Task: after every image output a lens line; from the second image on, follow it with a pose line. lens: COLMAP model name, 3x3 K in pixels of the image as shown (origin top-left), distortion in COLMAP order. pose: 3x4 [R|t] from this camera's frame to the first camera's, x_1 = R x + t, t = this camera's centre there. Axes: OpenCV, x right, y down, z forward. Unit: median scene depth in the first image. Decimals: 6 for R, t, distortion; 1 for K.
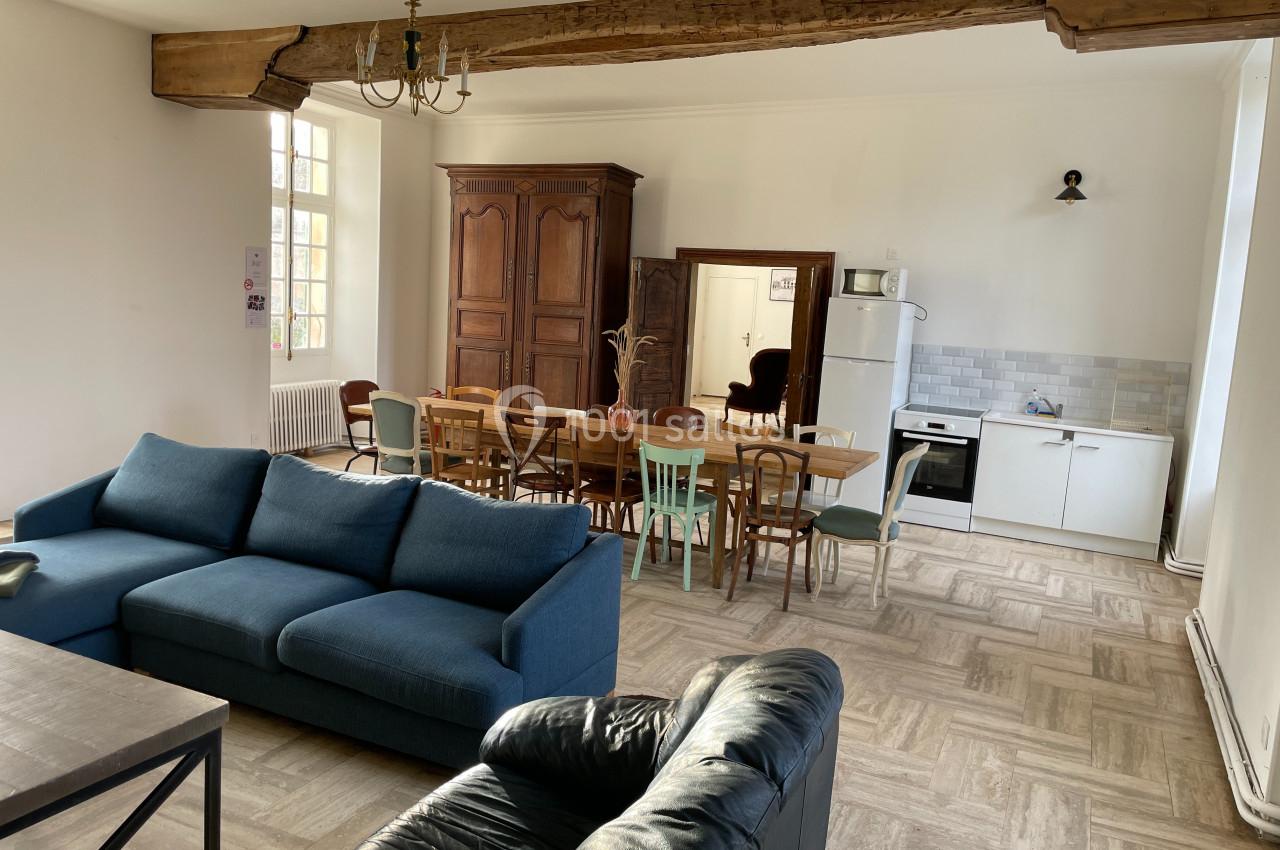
lens RADIAL K [[966.6, 0, 644.9], [0, 966.6, 428.8], [0, 0, 1]] dist [0.048955, -0.032955]
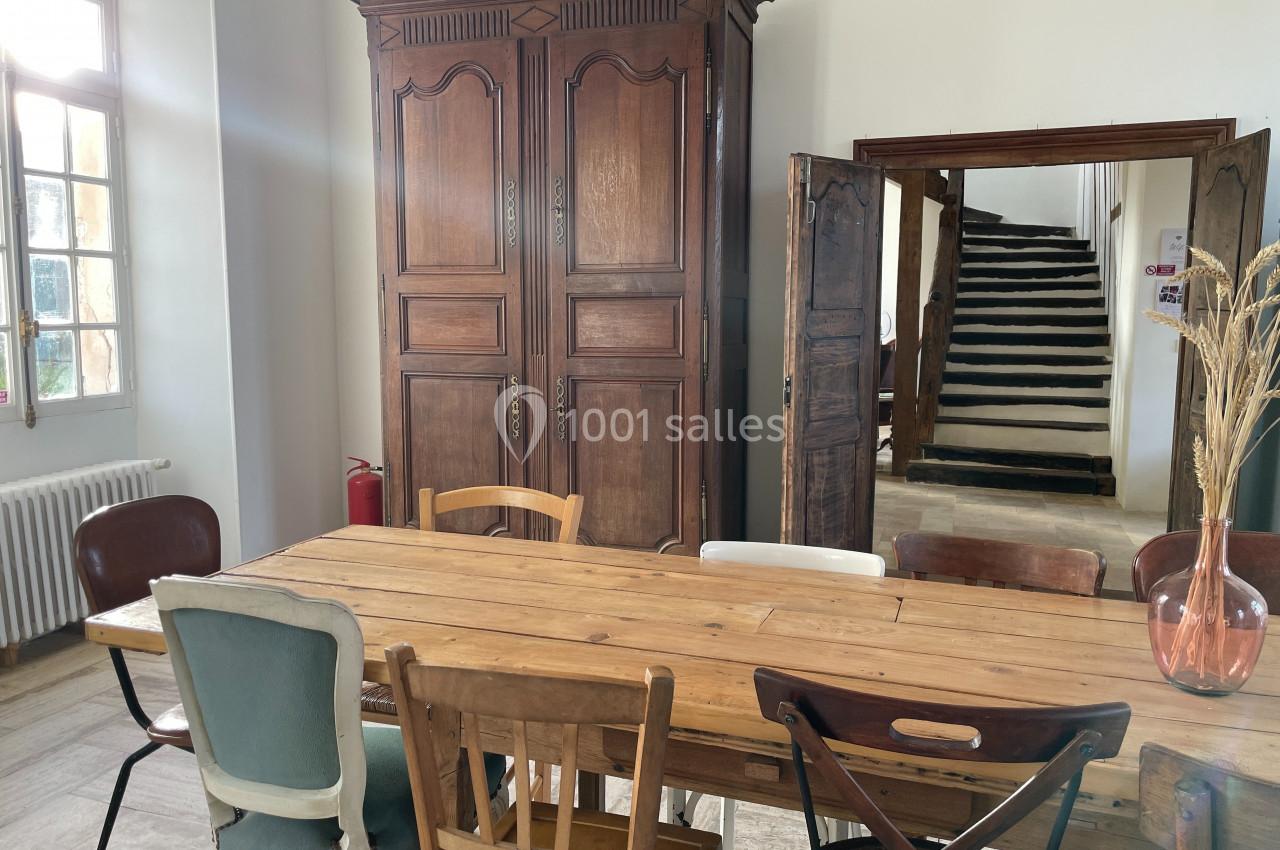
lens RADIAL K [[966.6, 0, 632.7], [0, 966.6, 421.5], [0, 0, 1]] dist [0.048955, -0.032955]
pose [[0.994131, -0.065681, 0.085960, -0.125145], [0.067158, 0.997638, -0.014400, -0.047291], [-0.084812, 0.020089, 0.996194, 0.519531]]
